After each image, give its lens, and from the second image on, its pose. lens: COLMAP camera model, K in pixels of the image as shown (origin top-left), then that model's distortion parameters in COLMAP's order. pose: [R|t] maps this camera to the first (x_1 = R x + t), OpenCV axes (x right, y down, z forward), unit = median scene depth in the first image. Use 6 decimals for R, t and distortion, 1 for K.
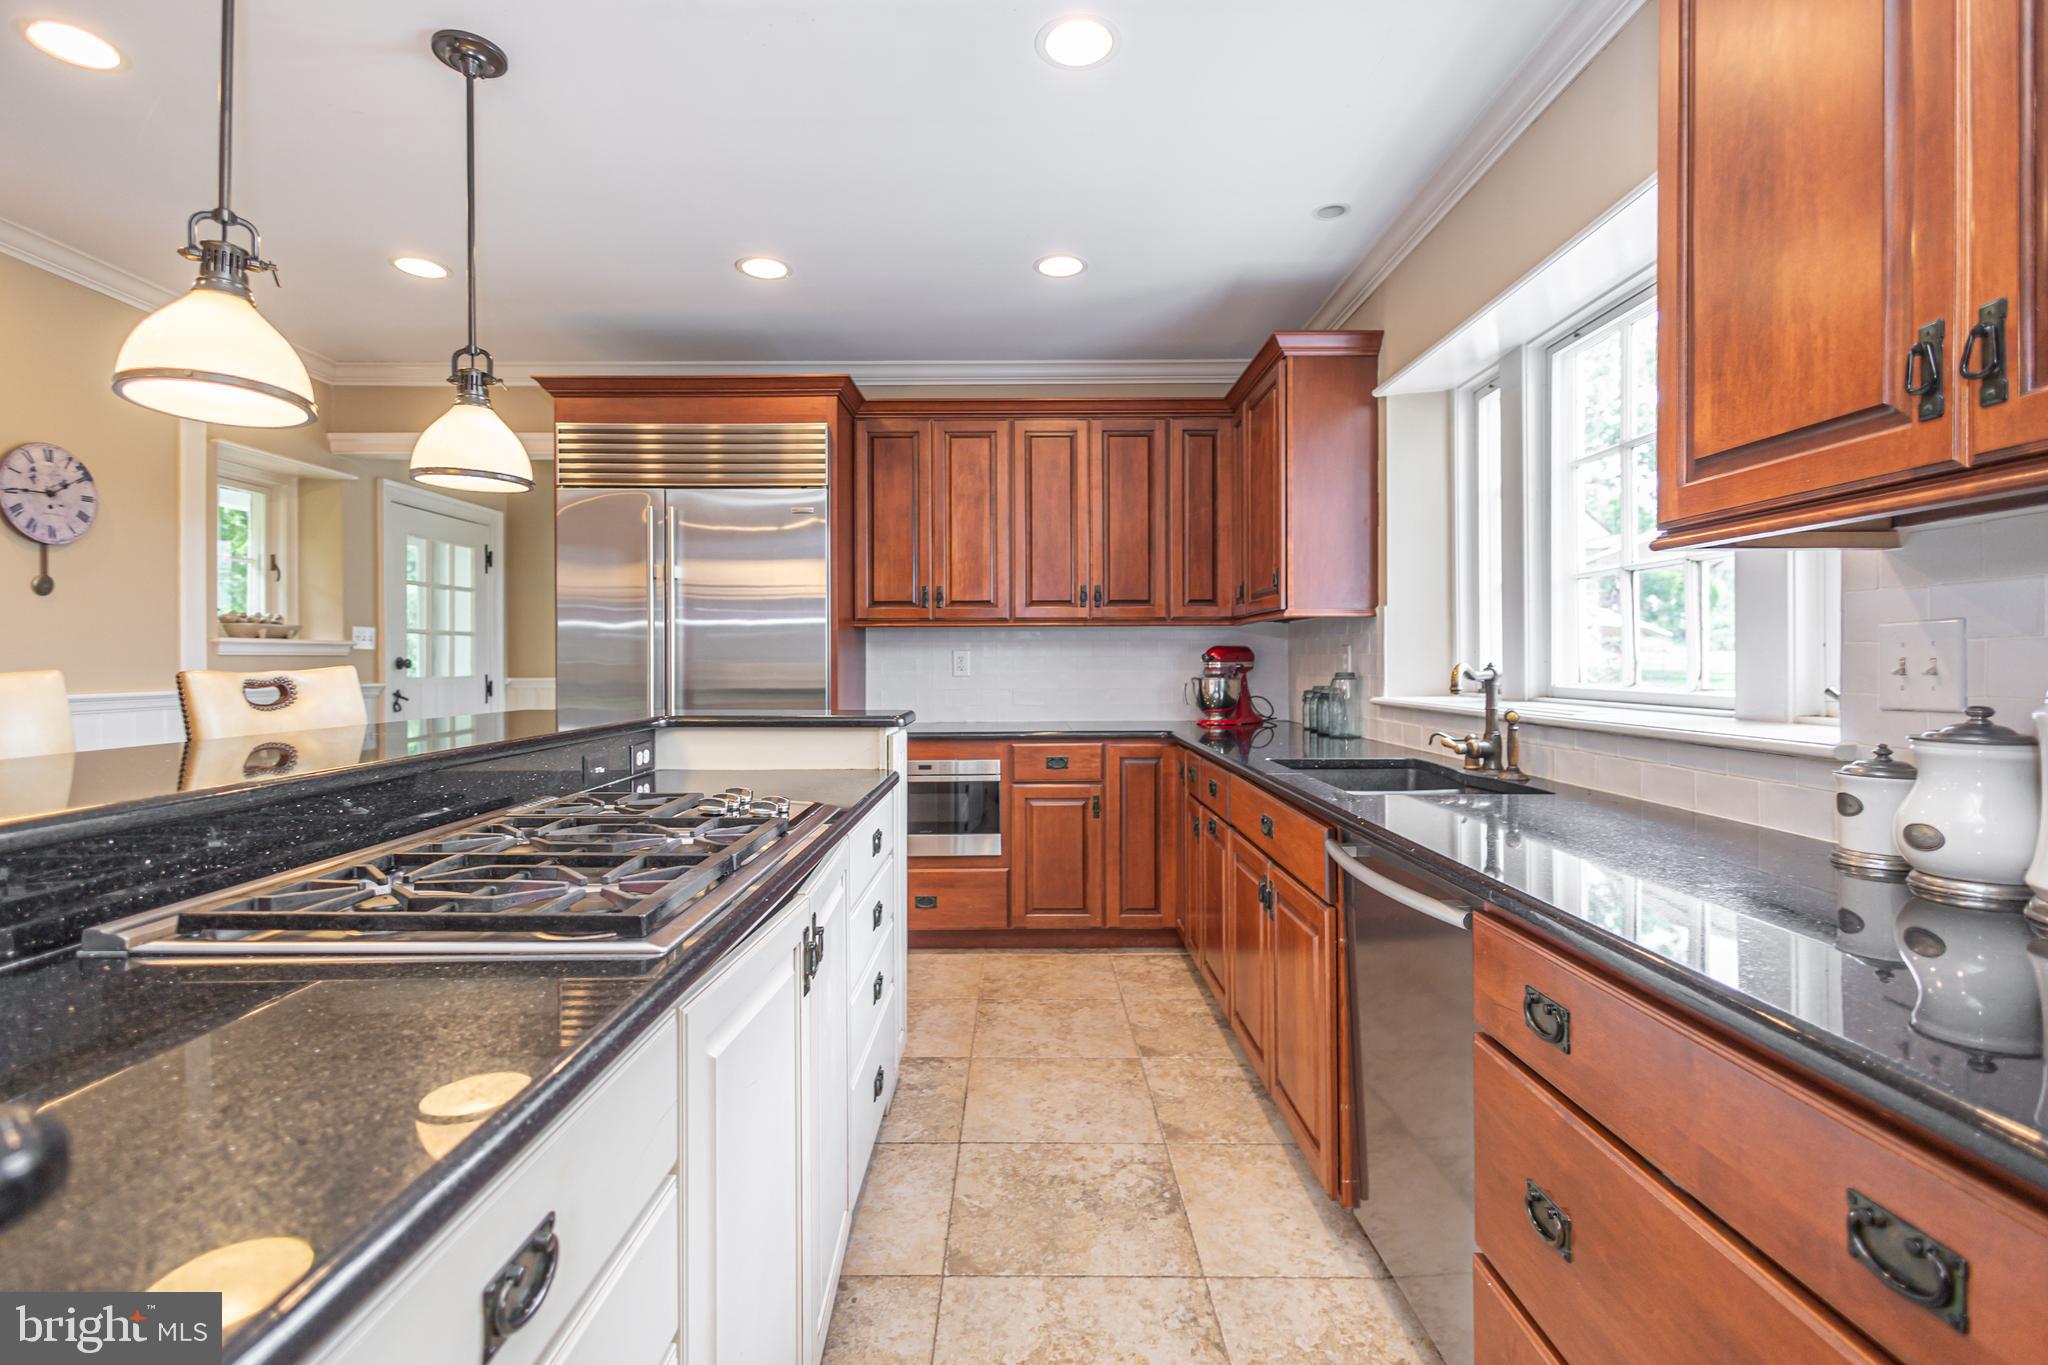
lens RADIAL K [[950.1, 0, 1029.5], [0, 950.1, 660.4], [0, 0, 1]] dist [0.003314, -0.004295]
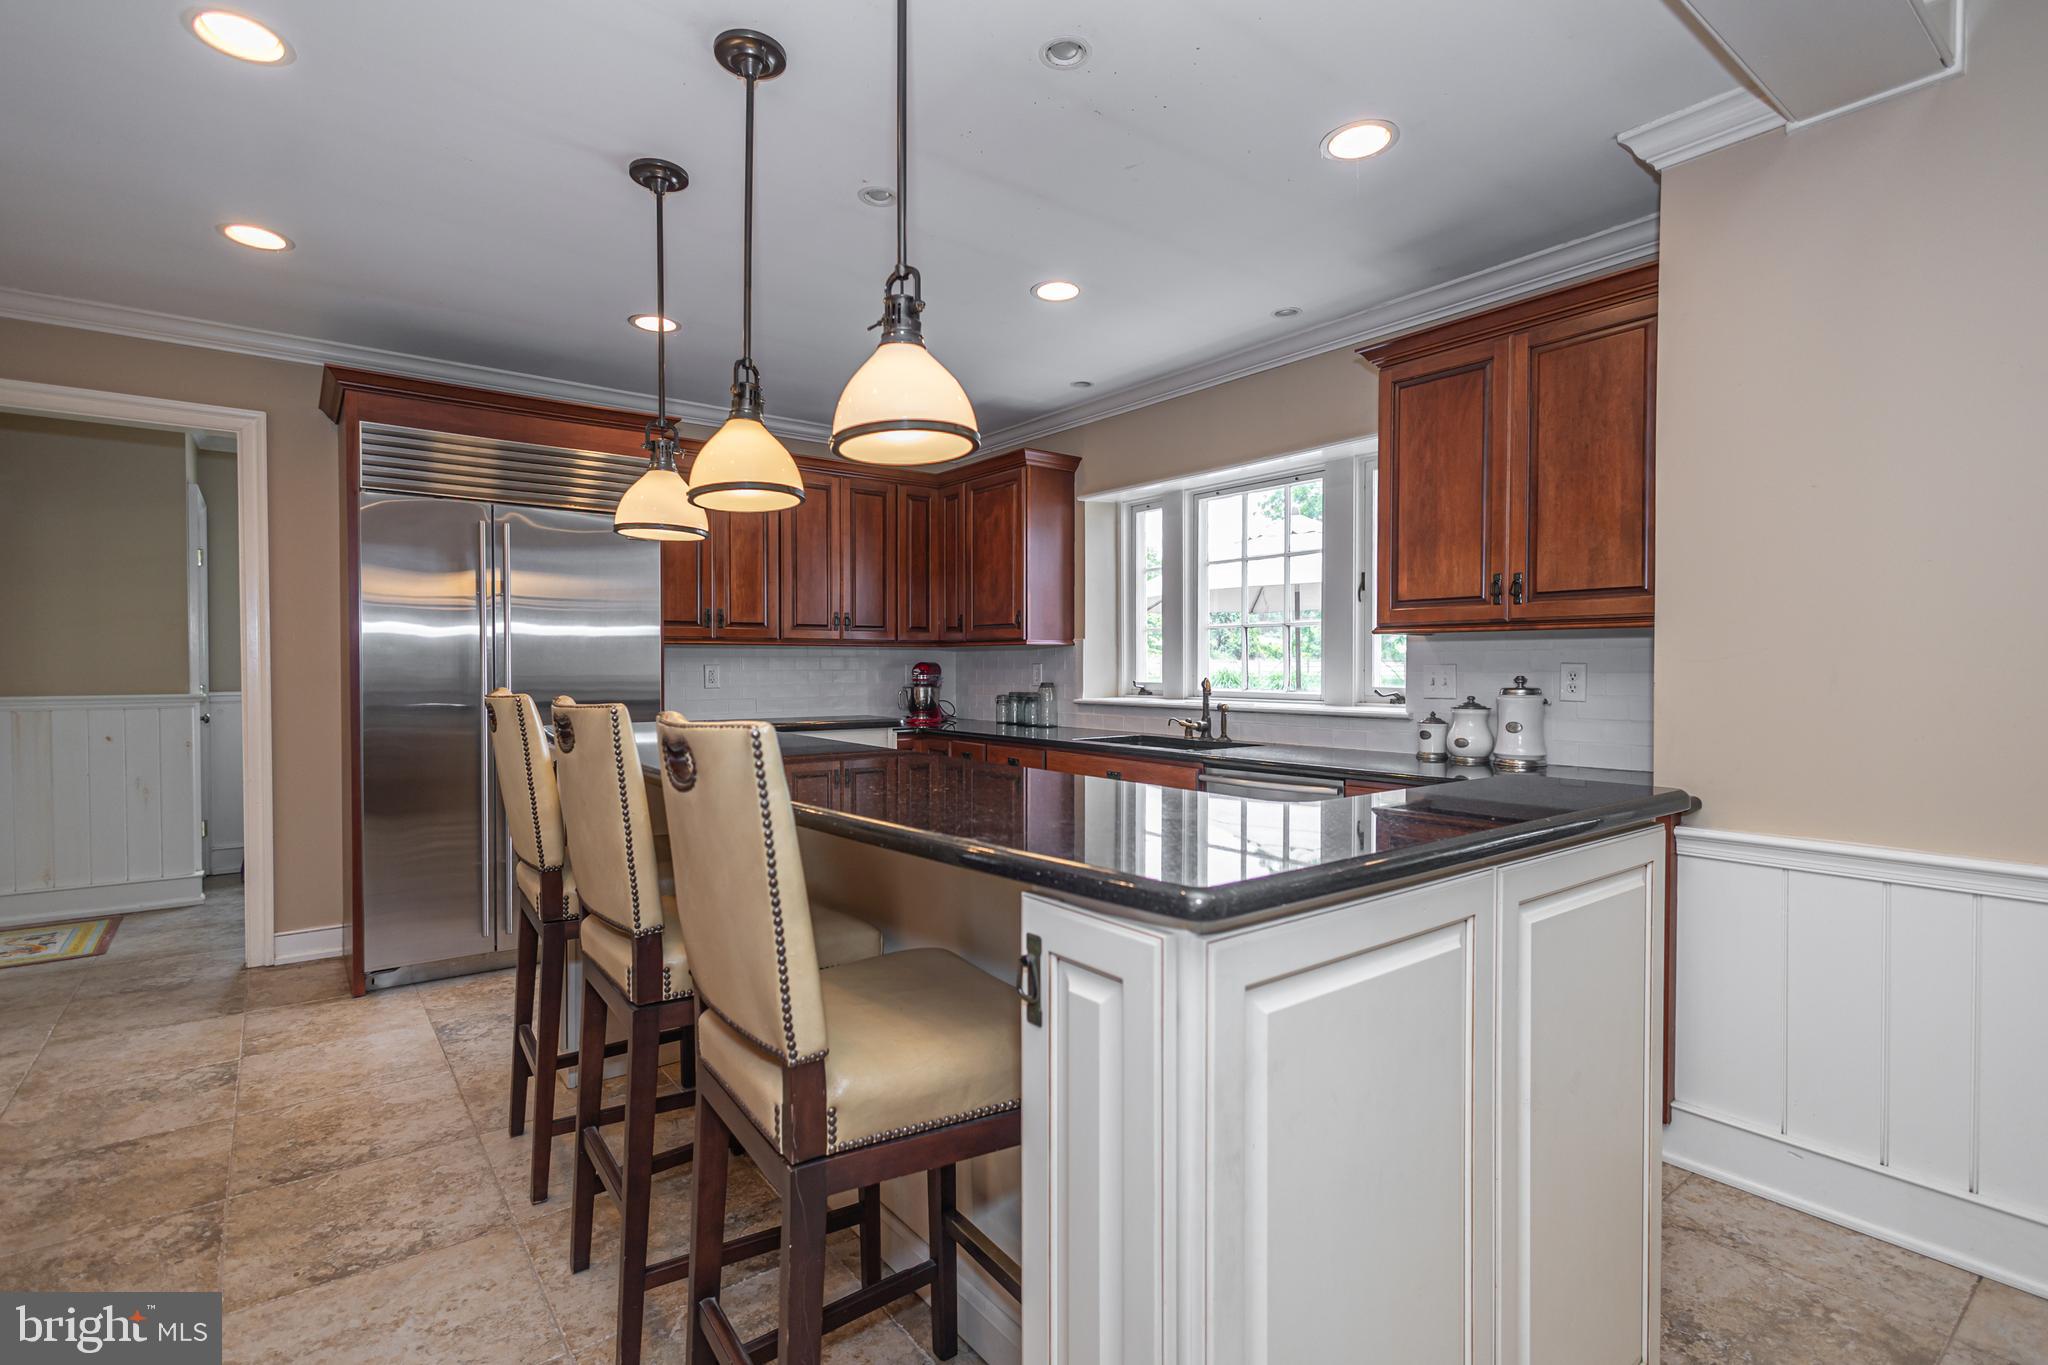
lens RADIAL K [[950.1, 0, 1019.6], [0, 950.1, 683.4], [0, 0, 1]] dist [0.003314, -0.004295]
pose [[0.799856, -0.009607, 0.600116, -0.582827], [-0.001797, 0.999829, 0.018401, -0.012874], [-0.600190, -0.015797, 0.799702, -0.150921]]
